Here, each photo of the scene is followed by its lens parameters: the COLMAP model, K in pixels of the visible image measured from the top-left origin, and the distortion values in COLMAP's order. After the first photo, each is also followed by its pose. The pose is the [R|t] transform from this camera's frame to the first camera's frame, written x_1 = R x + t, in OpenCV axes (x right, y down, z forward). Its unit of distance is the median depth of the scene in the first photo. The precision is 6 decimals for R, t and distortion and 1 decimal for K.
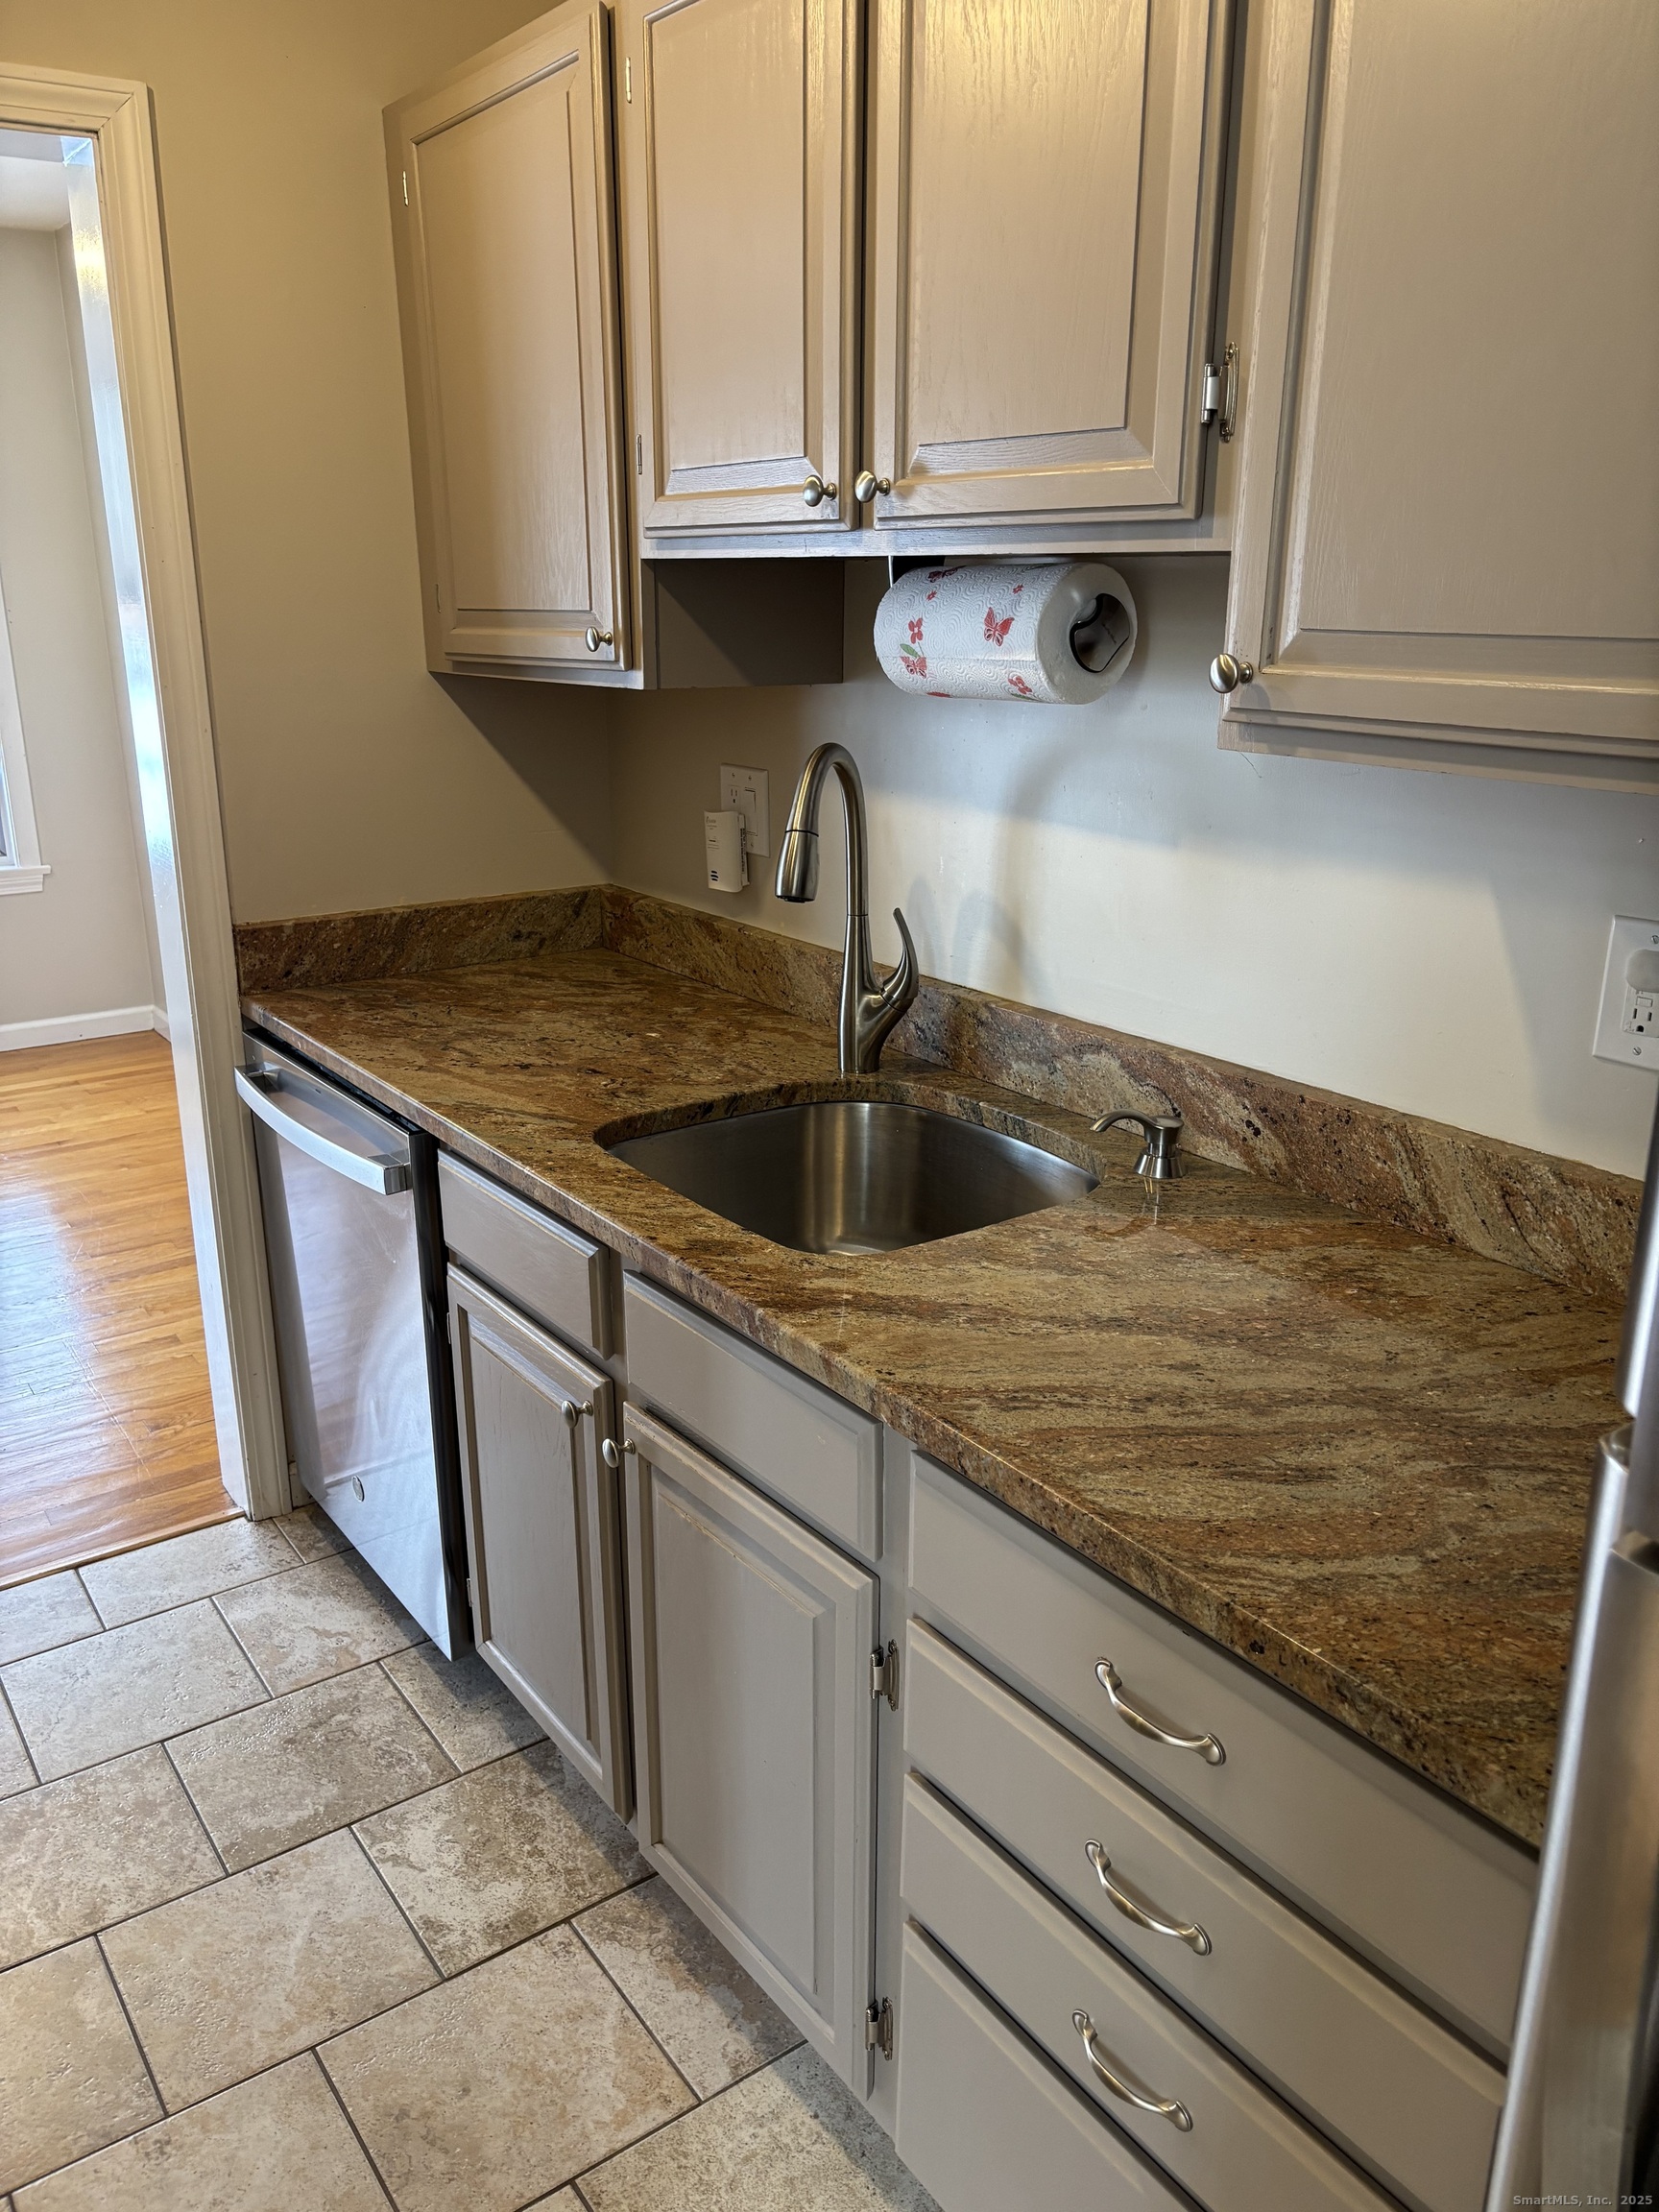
lens RADIAL K [[1665.9, 0, 811.7], [0, 1665.9, 1147.1], [0, 0, 1]] dist [0.046311, -0.056334]
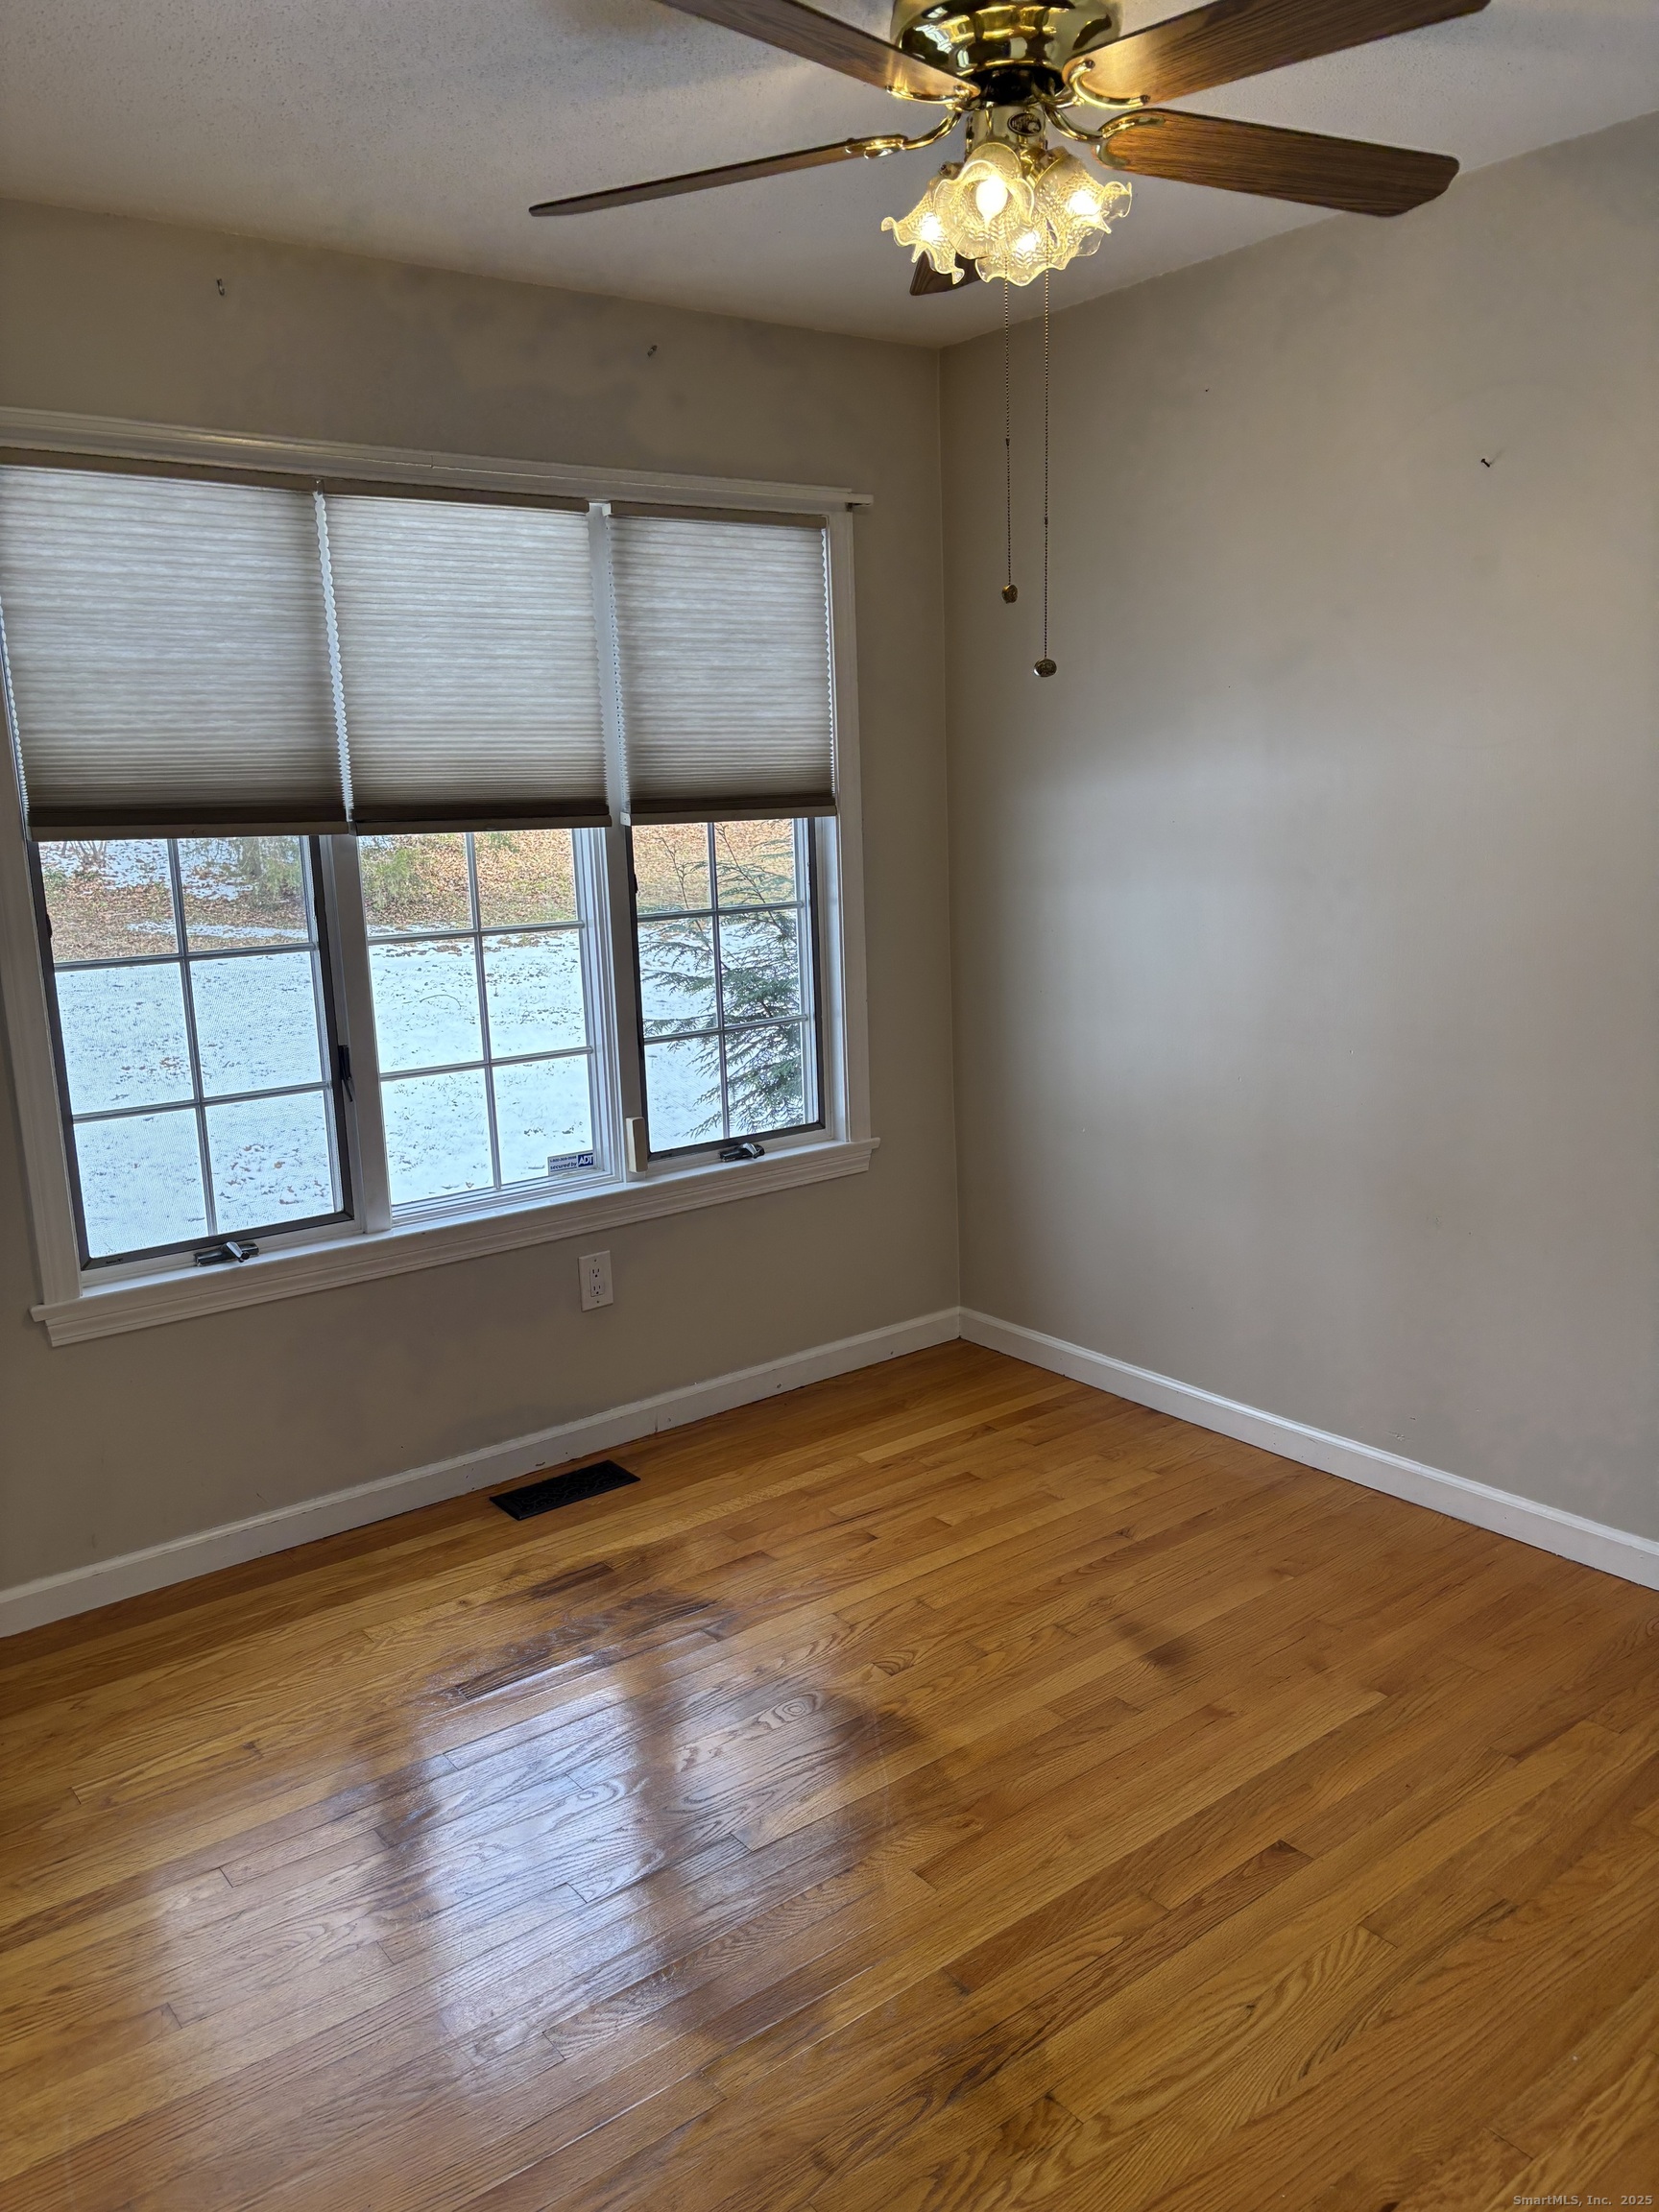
lens RADIAL K [[1665.9, 0, 854.2], [0, 1665.9, 1117.2], [0, 0, 1]] dist [0.046311, -0.056334]
pose [[0.998182, -0.040765, 0.044384, -1.274136], [0.045851, 0.991672, -0.120350, -0.215308], [-0.039109, 0.122166, 0.991739, 0.606480]]
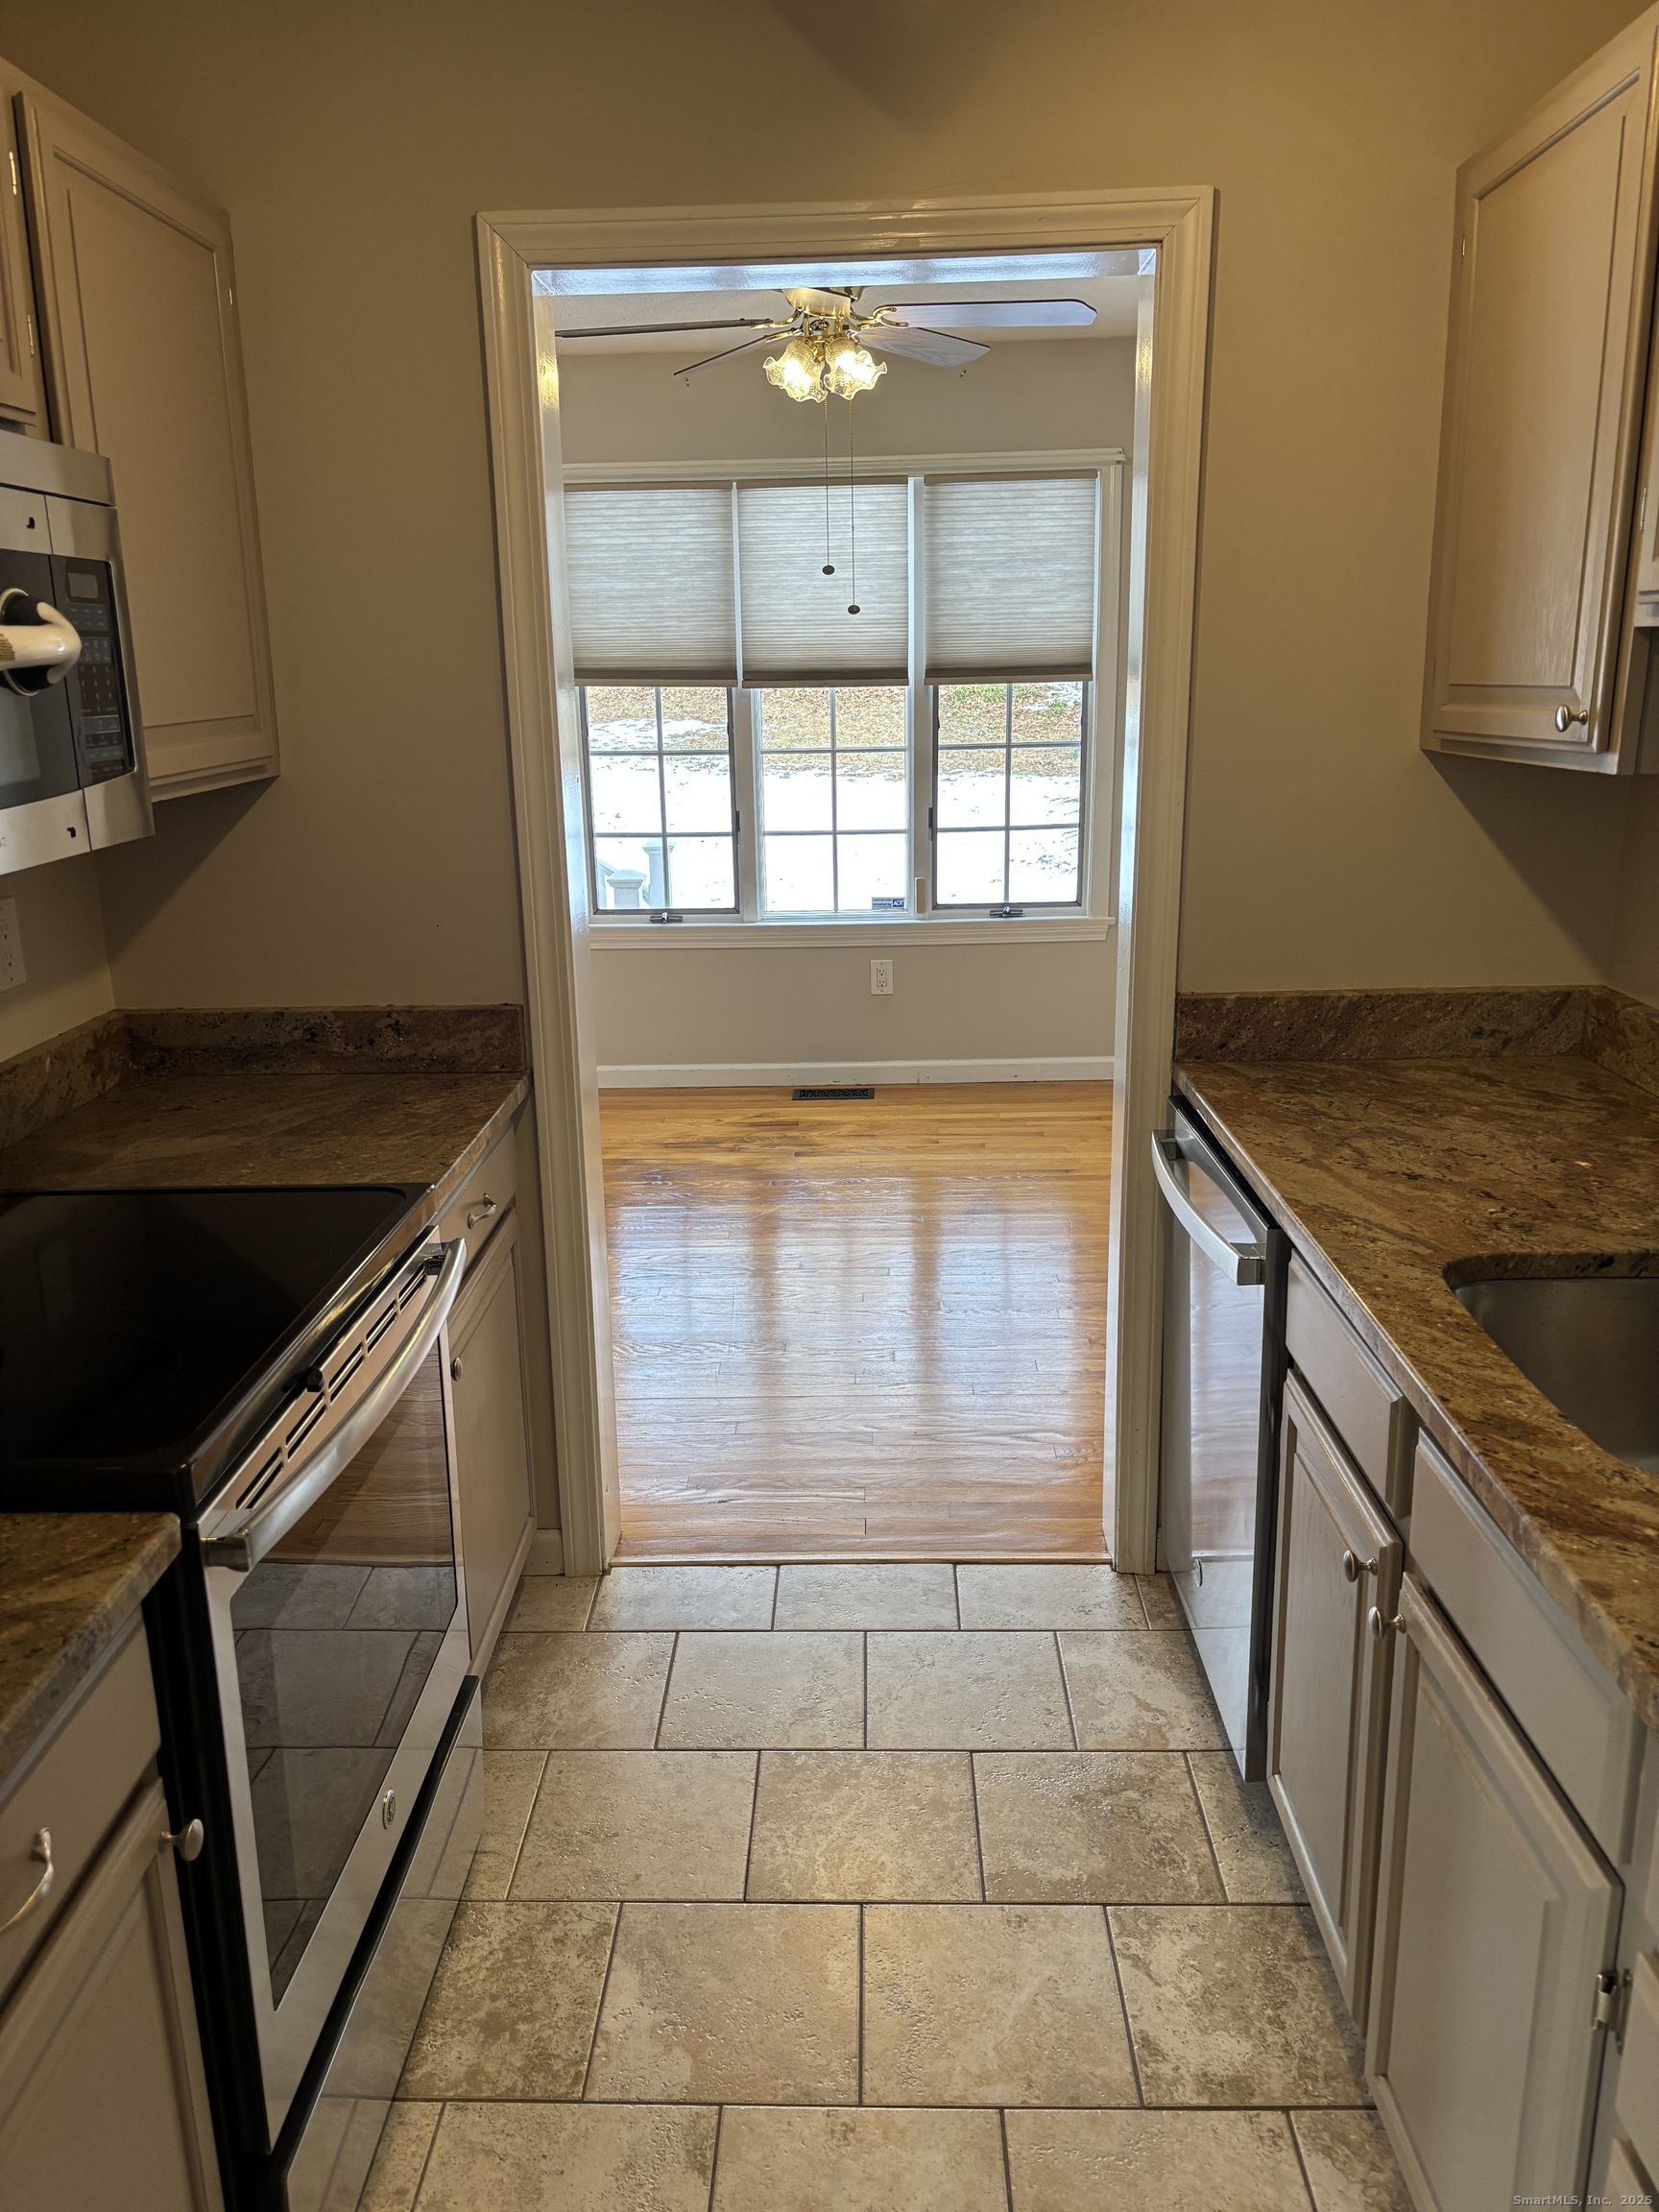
lens RADIAL K [[1665.9, 0, 809.3], [0, 1665.9, 1139.6], [0, 0, 1]] dist [0.046311, -0.056334]
pose [[0.797095, 0.150522, -0.584793, 0.100890], [-0.172874, 0.984782, 0.017844, -0.028729], [0.578579, 0.086872, 0.810987, 0.063212]]
